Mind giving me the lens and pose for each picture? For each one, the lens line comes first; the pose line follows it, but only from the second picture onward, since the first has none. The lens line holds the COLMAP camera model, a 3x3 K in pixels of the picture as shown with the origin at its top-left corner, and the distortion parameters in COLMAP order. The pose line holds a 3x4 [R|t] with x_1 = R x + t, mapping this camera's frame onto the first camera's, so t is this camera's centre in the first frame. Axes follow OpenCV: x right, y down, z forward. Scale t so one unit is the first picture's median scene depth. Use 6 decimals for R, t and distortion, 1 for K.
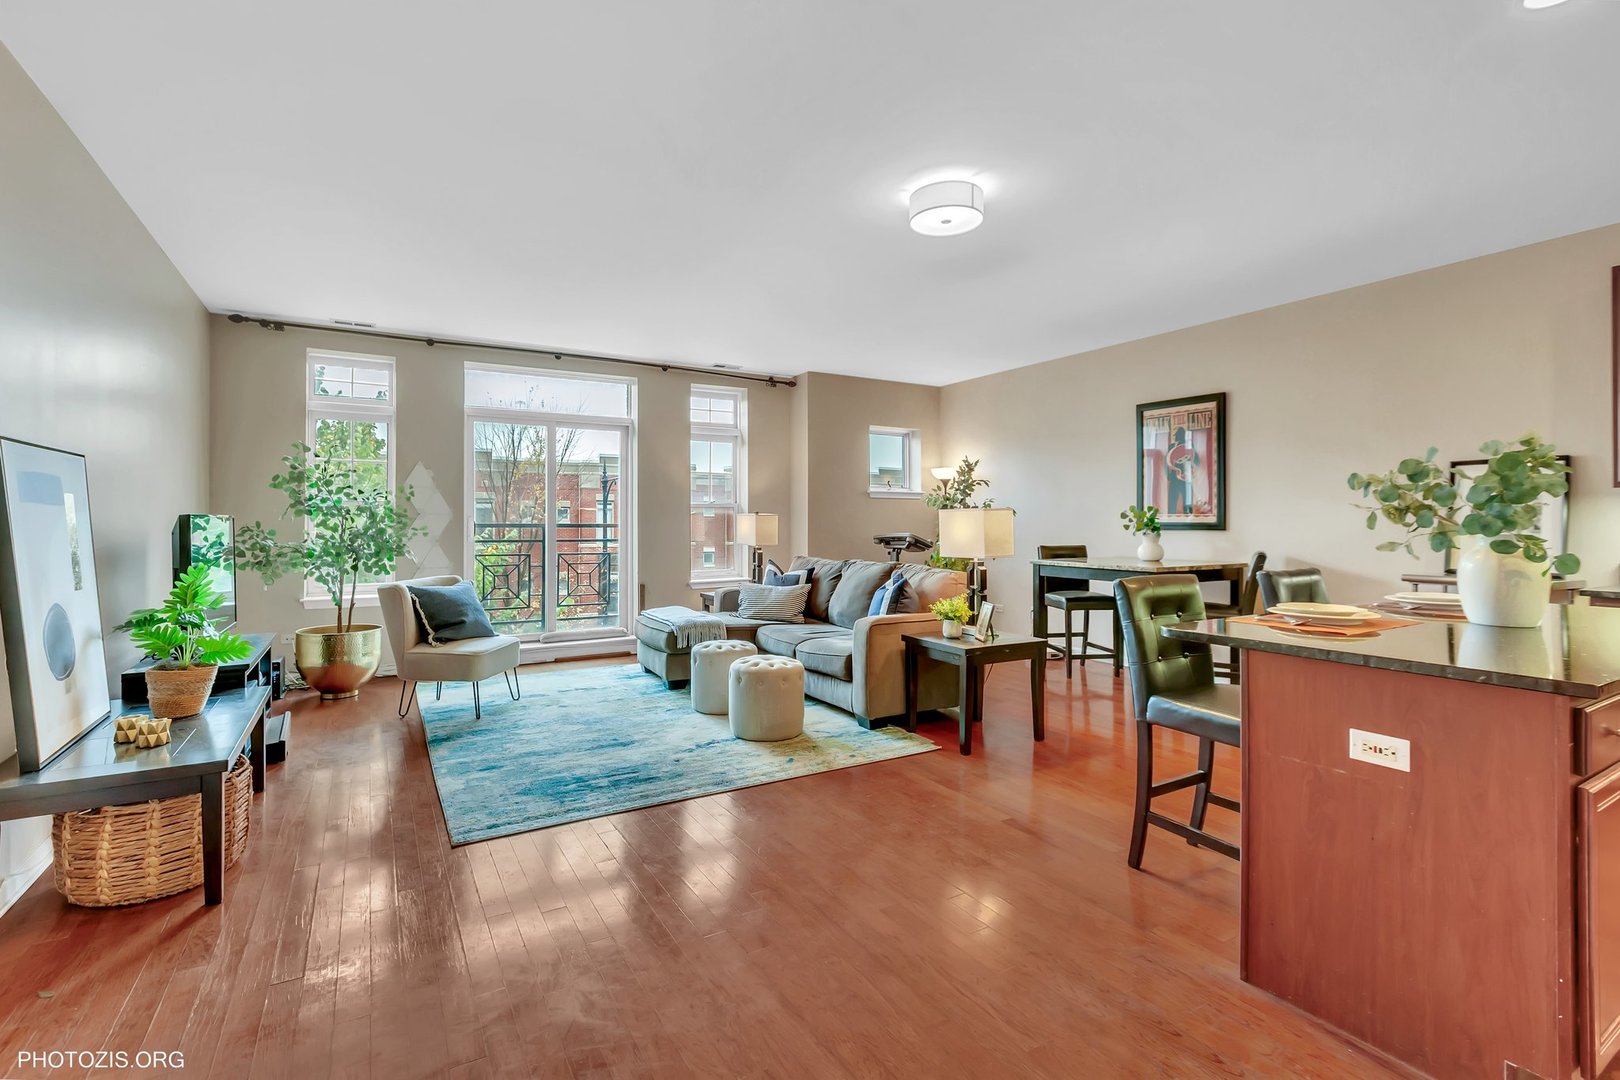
lens RADIAL K [[807.4, 0, 828.7], [0, 807.4, 516.0], [0, 0, 1]] dist [0.002331, 0.000939]
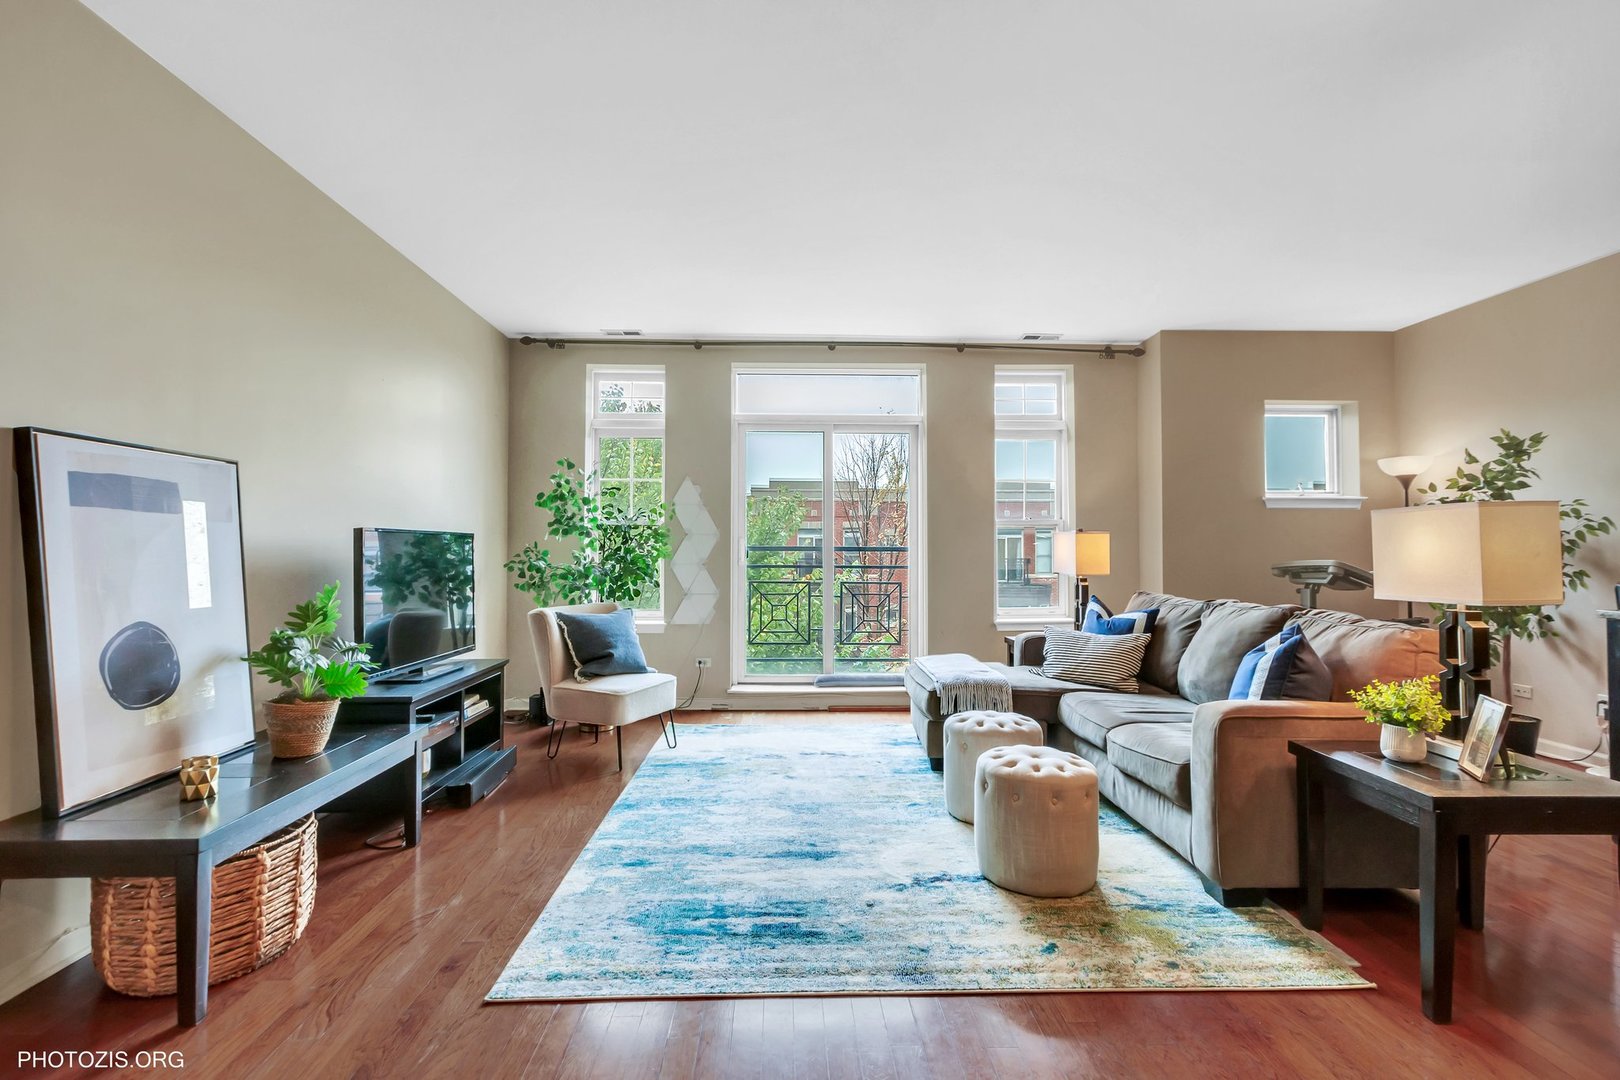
lens RADIAL K [[807.4, 0, 803.5], [0, 807.4, 535.6], [0, 0, 1]] dist [0.002331, 0.000939]
pose [[0.871274, -0.008083, -0.490730, 0.072416], [0.000428, 0.999876, -0.015710, 0.017121], [0.490796, 0.013478, 0.871170, 0.358327]]
